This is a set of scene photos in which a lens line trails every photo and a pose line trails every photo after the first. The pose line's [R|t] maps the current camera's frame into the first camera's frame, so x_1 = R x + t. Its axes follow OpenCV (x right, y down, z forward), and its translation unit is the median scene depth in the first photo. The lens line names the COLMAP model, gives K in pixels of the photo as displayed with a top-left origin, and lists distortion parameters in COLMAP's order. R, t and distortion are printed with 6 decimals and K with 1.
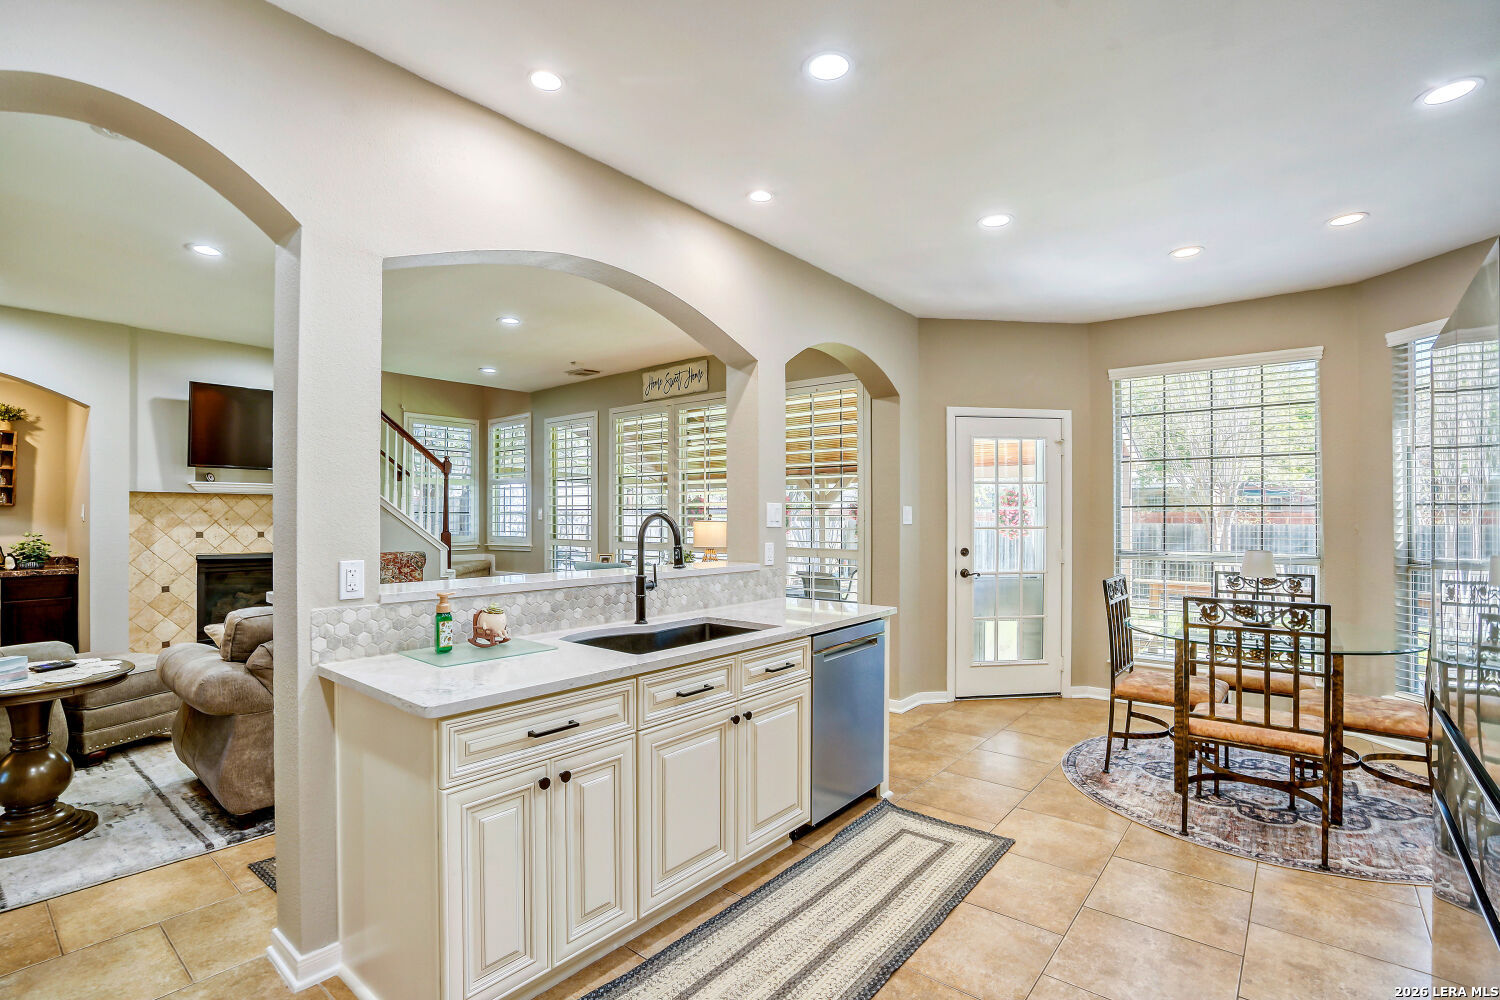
lens RADIAL K [[696.6, 0, 753.7], [0, 696.6, 509.5], [0, 0, 1]] dist [-0.074974, 0.021806]
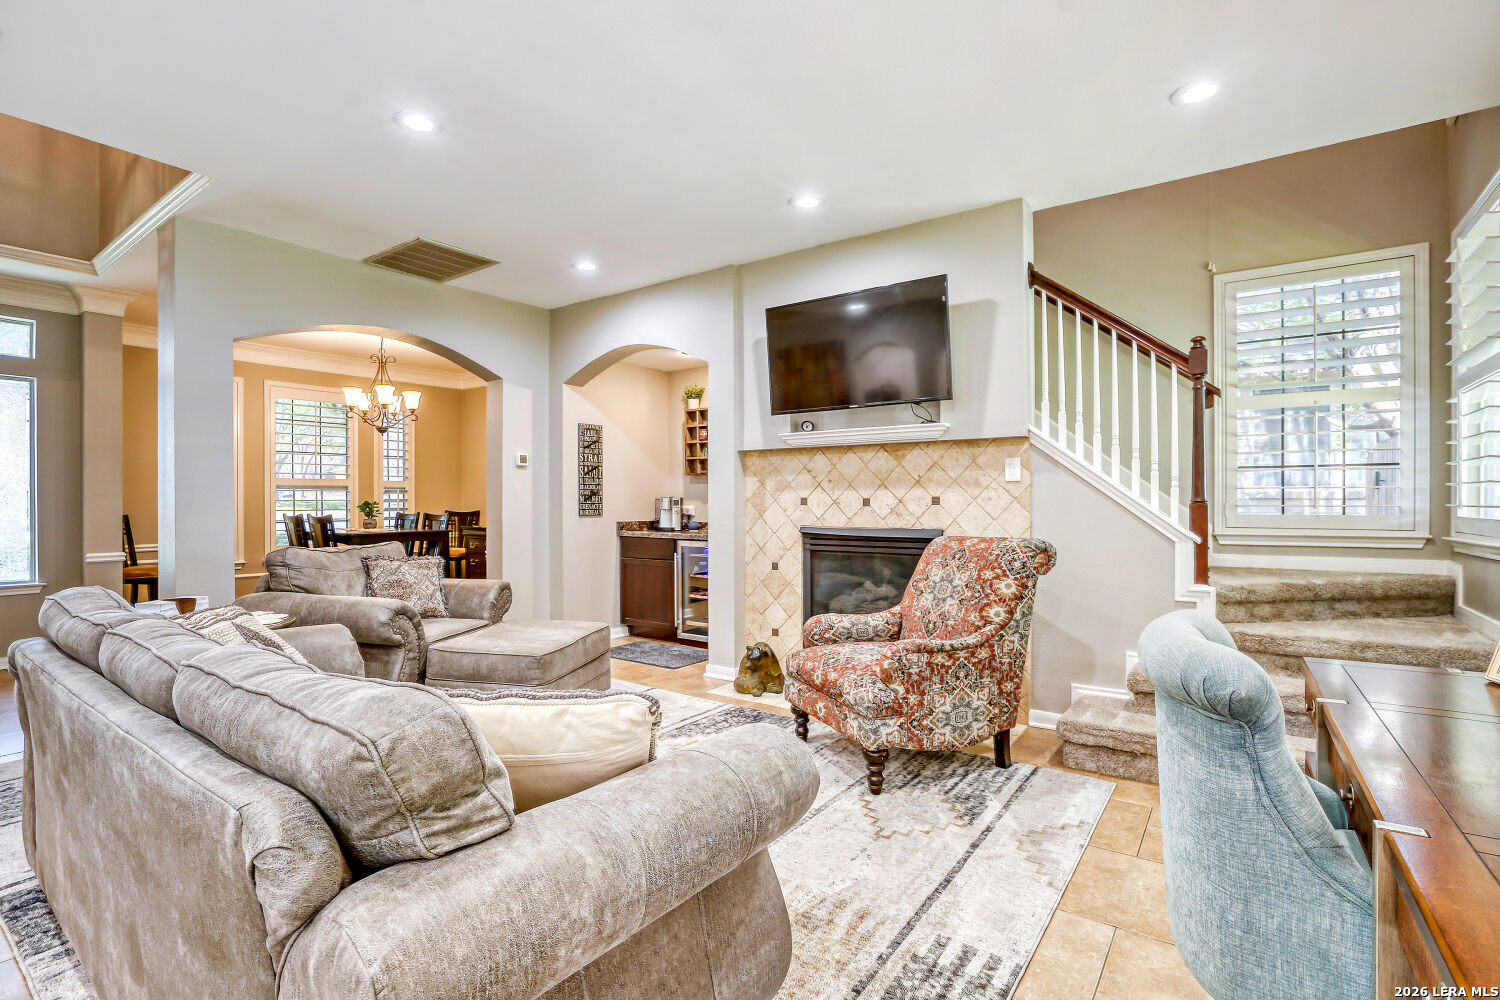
lens RADIAL K [[705.2, 0, 727.6], [0, 705.2, 501.7], [0, 0, 1]] dist [-0.064605, 0.023954]
pose [[0.038805, 0.002694, -0.999243, -0.005542], [0.013467, 0.999904, 0.003219, 0.035682], [0.999156, -0.013582, 0.038765, 0.910871]]
